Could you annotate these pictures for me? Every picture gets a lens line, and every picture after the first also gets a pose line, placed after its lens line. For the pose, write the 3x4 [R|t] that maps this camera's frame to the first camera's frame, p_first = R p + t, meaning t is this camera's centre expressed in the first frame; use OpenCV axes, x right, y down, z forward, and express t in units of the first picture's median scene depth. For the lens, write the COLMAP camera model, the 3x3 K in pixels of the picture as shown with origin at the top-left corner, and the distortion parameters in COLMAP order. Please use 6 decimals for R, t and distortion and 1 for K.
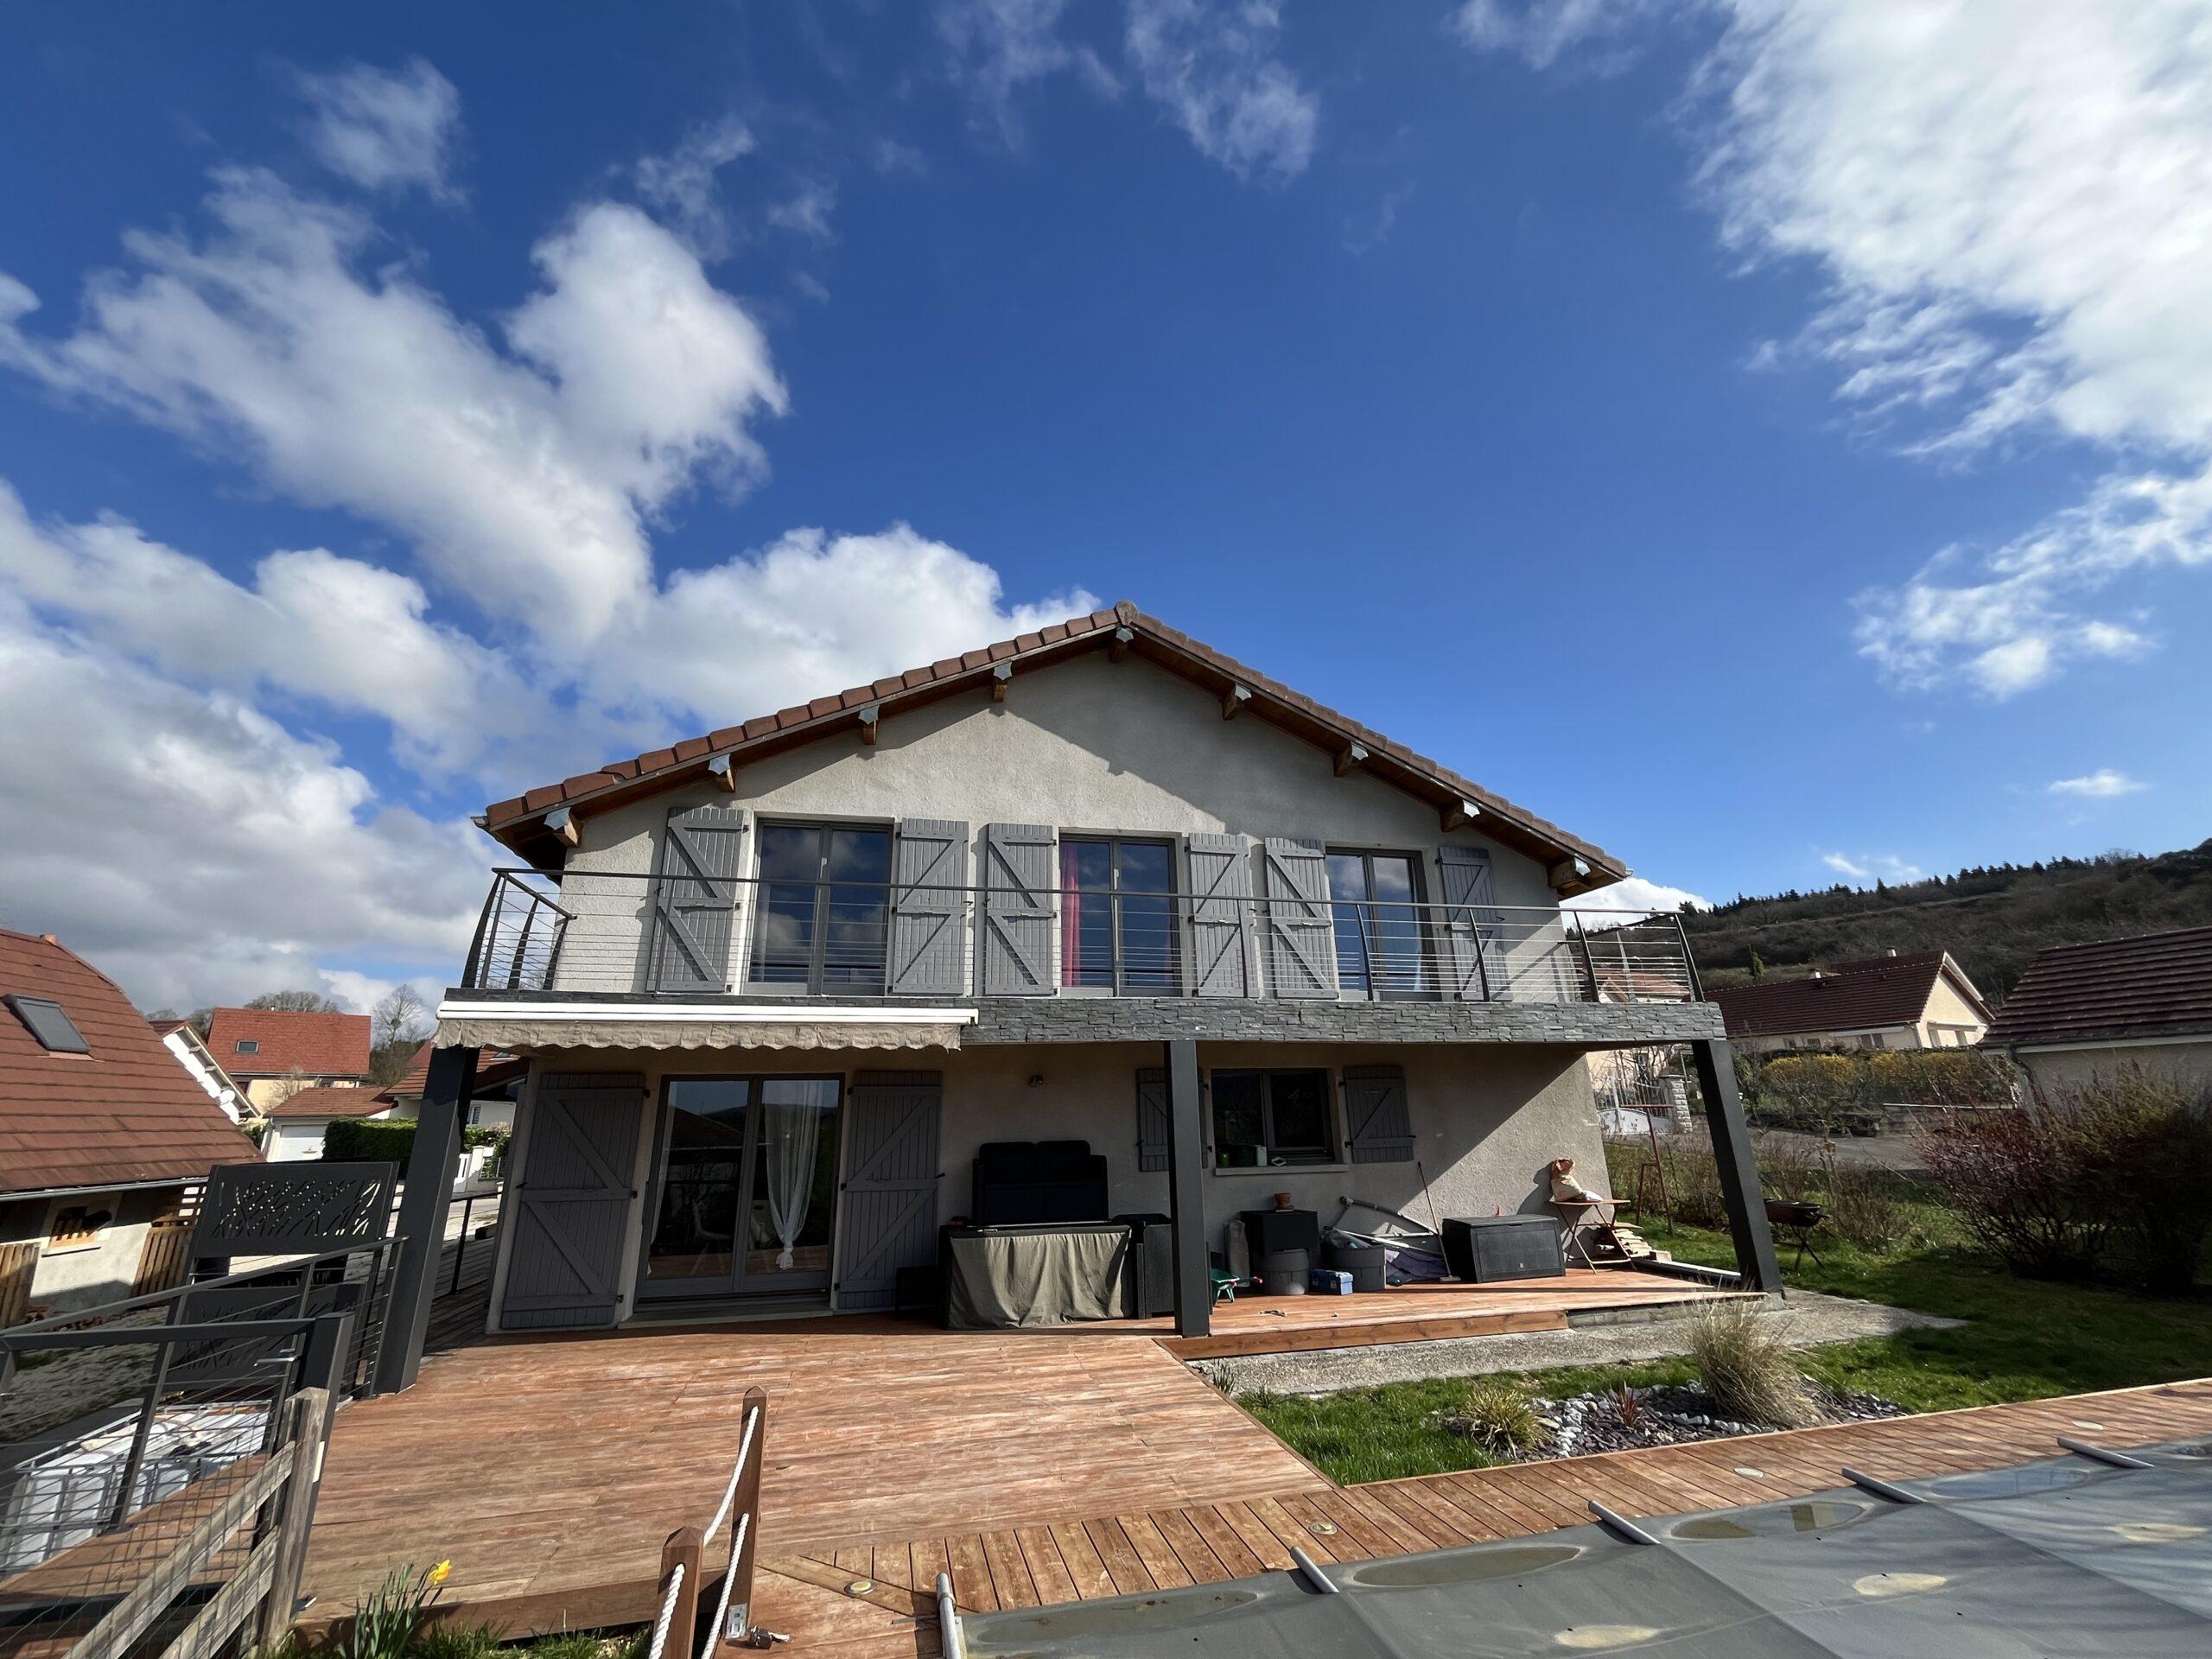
lens RADIAL K [[891.2, 0, 1100.3], [0, 891.2, 826.7], [0, 0, 1]] dist [0.000583, 0.000111]
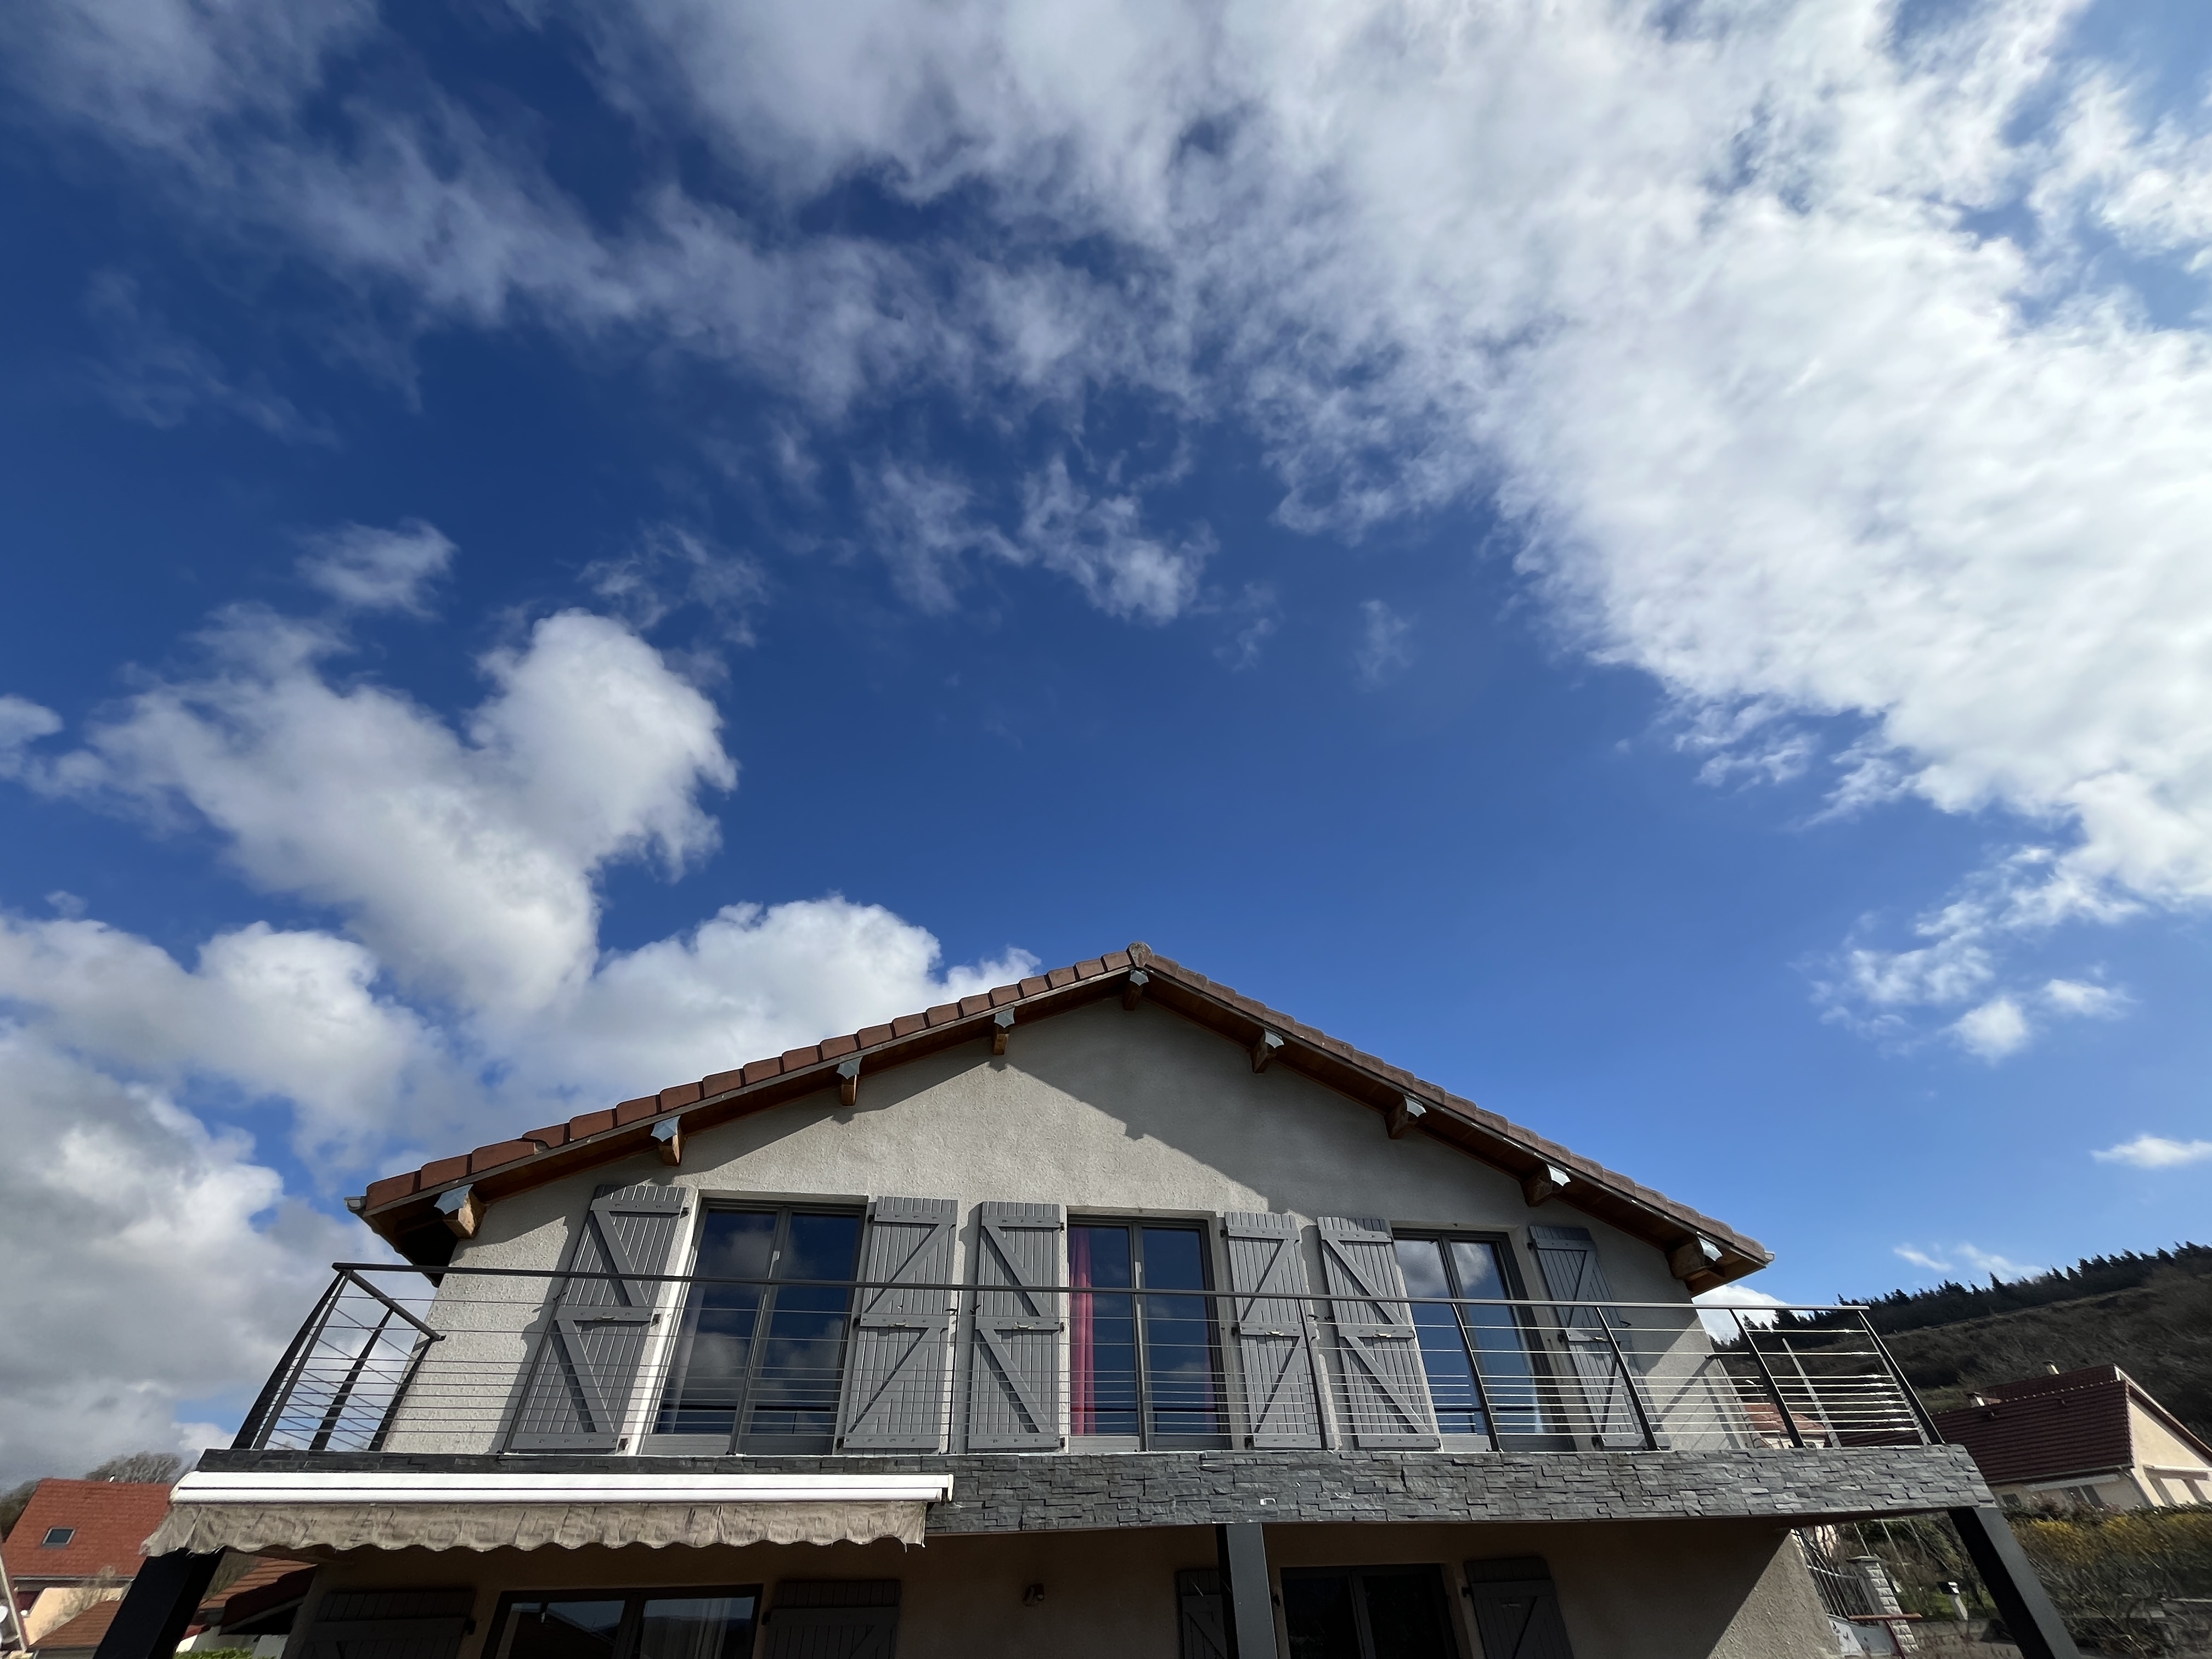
lens RADIAL K [[892.8, 0, 1101.8], [0, 892.8, 830.4], [0, 0, 1]] dist [-0.004356, 0.000441]
pose [[0.999833, -0.017922, -0.003436, -0.005449], [0.014988, 0.913877, -0.405715, 0.018925], [0.010411, 0.405596, 0.913993, 0.107891]]
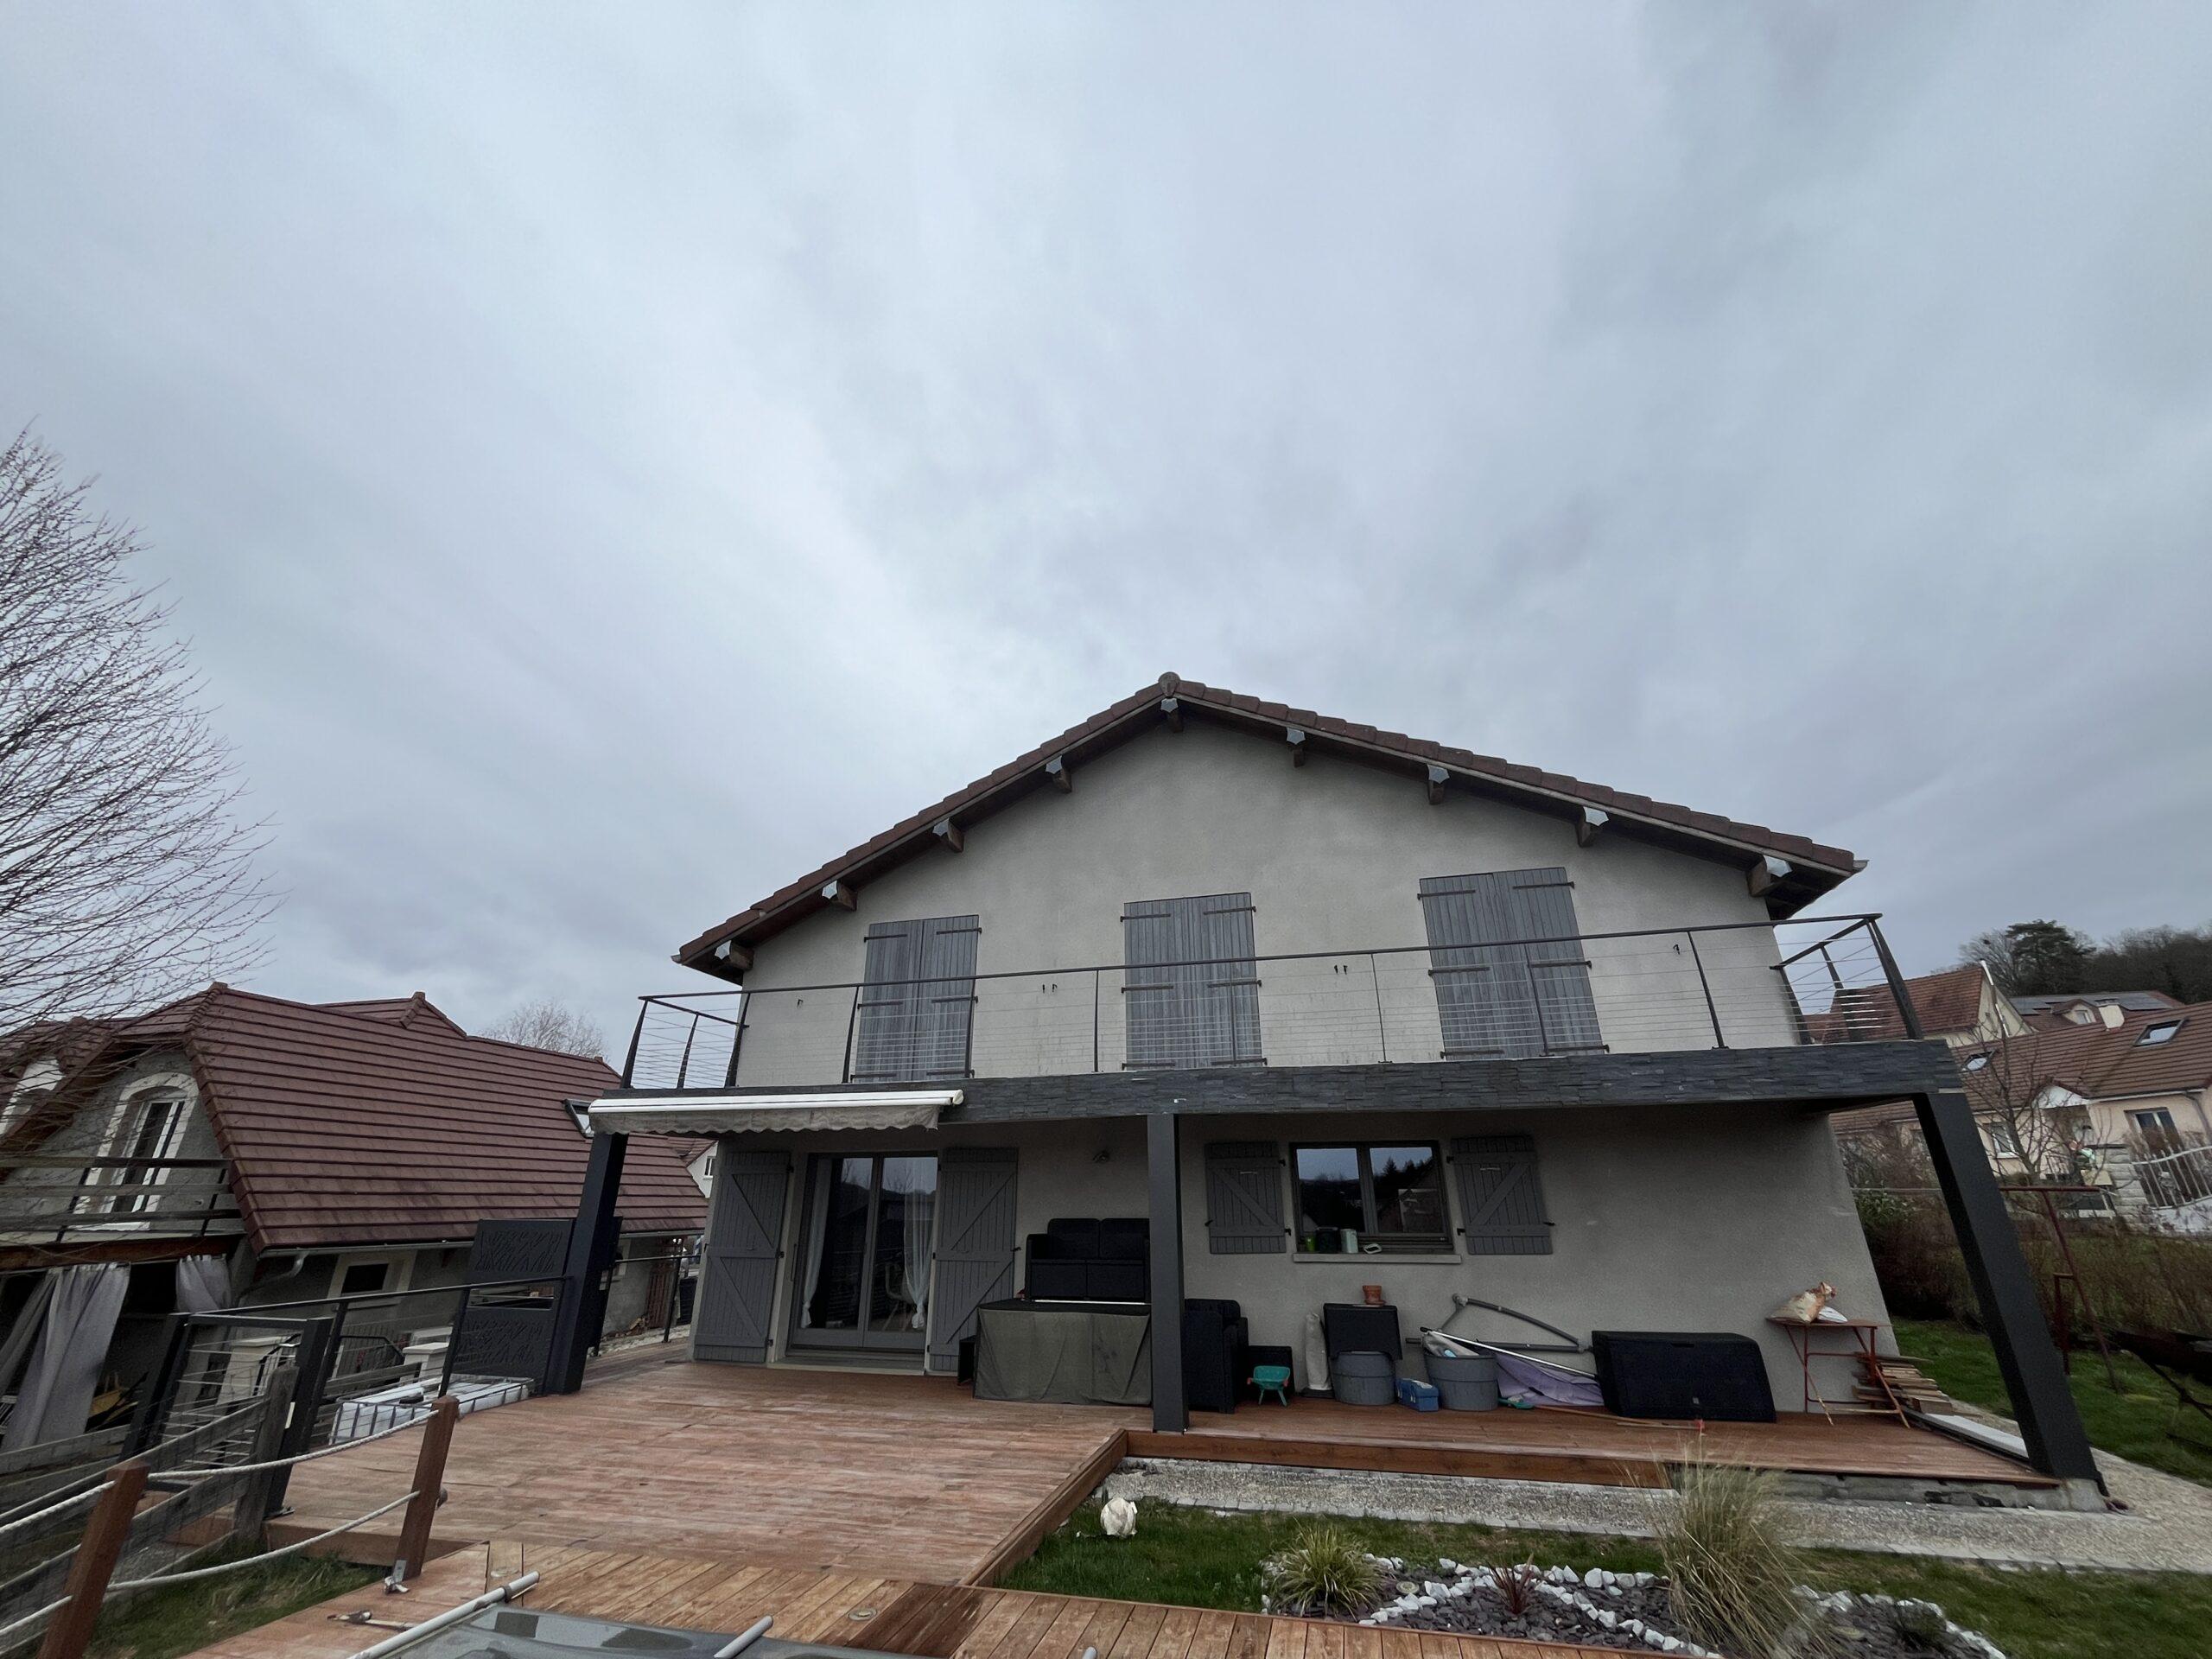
lens RADIAL K [[891.2, 0, 1100.3], [0, 891.2, 826.7], [0, 0, 1]] dist [0.000583, 0.000111]
pose [[0.887867, -0.163888, -0.429922, 0.399186], [0.131164, 0.985794, -0.104910, 0.018253], [0.441008, 0.036756, 0.896750, 0.066260]]
